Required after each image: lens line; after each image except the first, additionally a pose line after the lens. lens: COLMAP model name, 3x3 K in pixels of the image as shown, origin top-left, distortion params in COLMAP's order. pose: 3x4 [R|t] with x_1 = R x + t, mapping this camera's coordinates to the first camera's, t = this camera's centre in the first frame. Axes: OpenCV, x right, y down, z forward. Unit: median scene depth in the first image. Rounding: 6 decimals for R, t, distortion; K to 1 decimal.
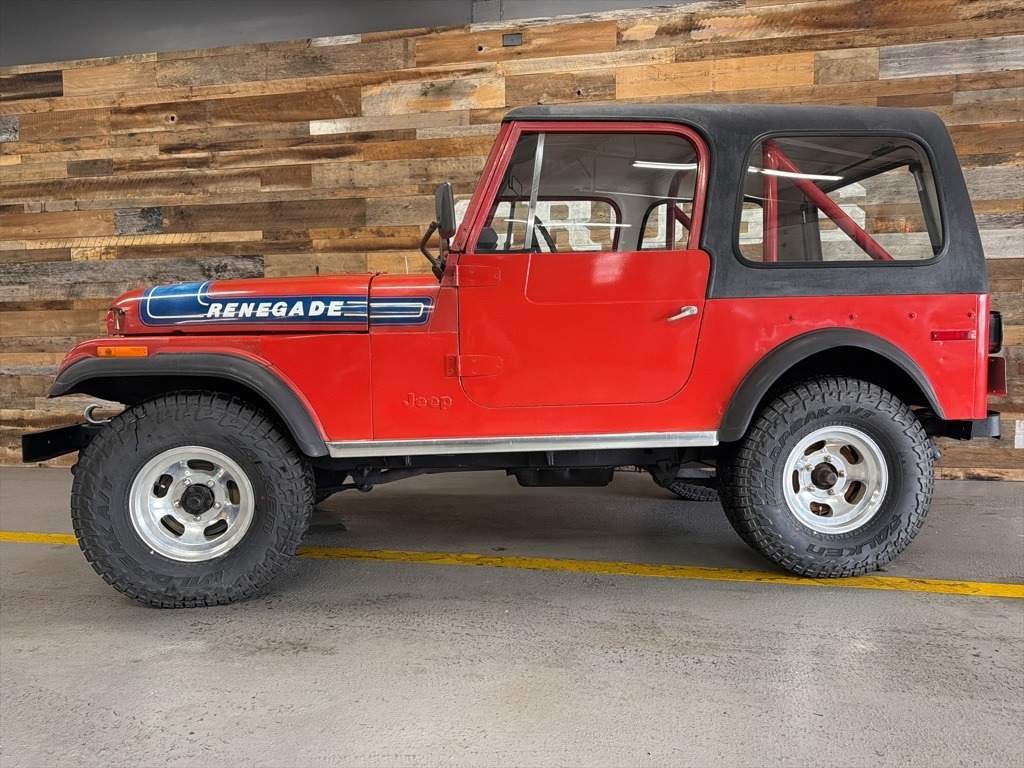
lens RADIAL K [[739.0, 0, 506.0], [0, 739.0, 384.3], [0, 0, 1]] dist [0.048095, -0.062585]
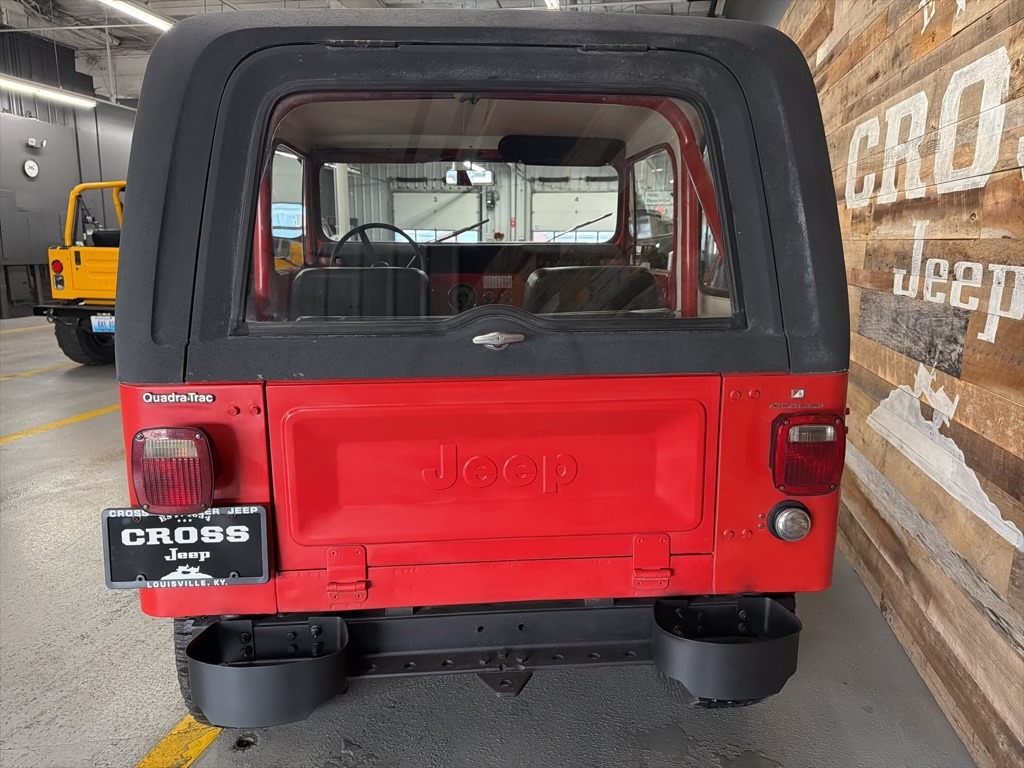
lens RADIAL K [[727.7, 0, 511.4], [0, 727.7, 370.9], [0, 0, 1]] dist [0.002556, 0.000885]
pose [[-0.003327, 0.186192, -0.982508, 0.690043], [-0.068108, 0.980189, 0.185983, -0.147610], [0.997672, 0.067536, 0.009420, 0.770371]]
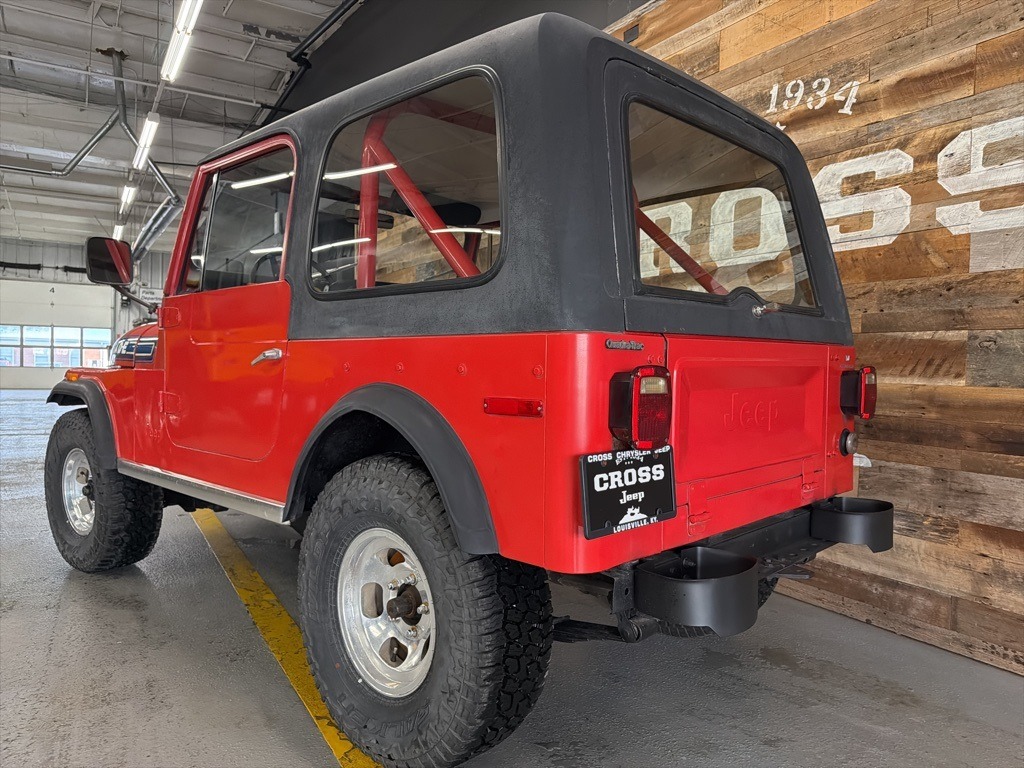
lens RADIAL K [[723.7, 0, 495.8], [0, 723.7, 372.3], [0, 0, 1]] dist [0.068536, -0.075021]
pose [[0.653647, 0.036438, -0.755922, 0.602935], [-0.078701, 0.996697, -0.020009, -0.048051], [0.752696, 0.072571, 0.654356, 0.383294]]
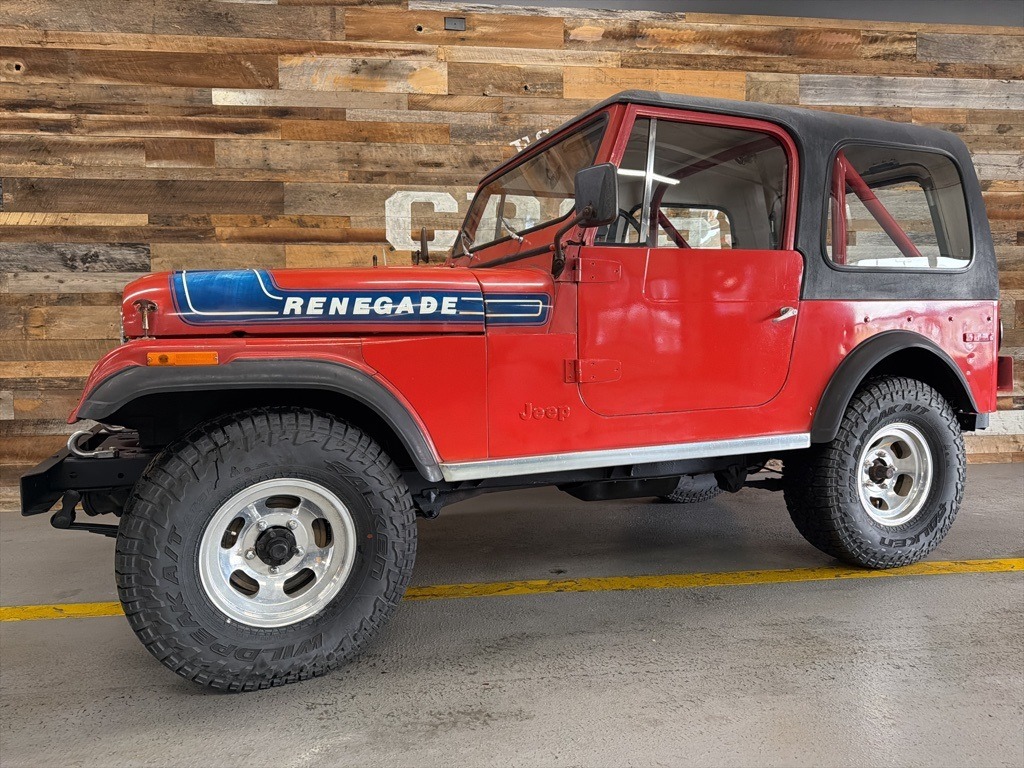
lens RADIAL K [[743.3, 0, 512.0], [0, 743.3, 384.0], [0, 0, 1]] dist [0.024805, -0.025429]
pose [[0.949007, -0.020147, 0.314609, -0.244785], [0.023102, 0.999717, -0.005665, -0.003724], [-0.314406, 0.012644, 0.949204, 0.099987]]
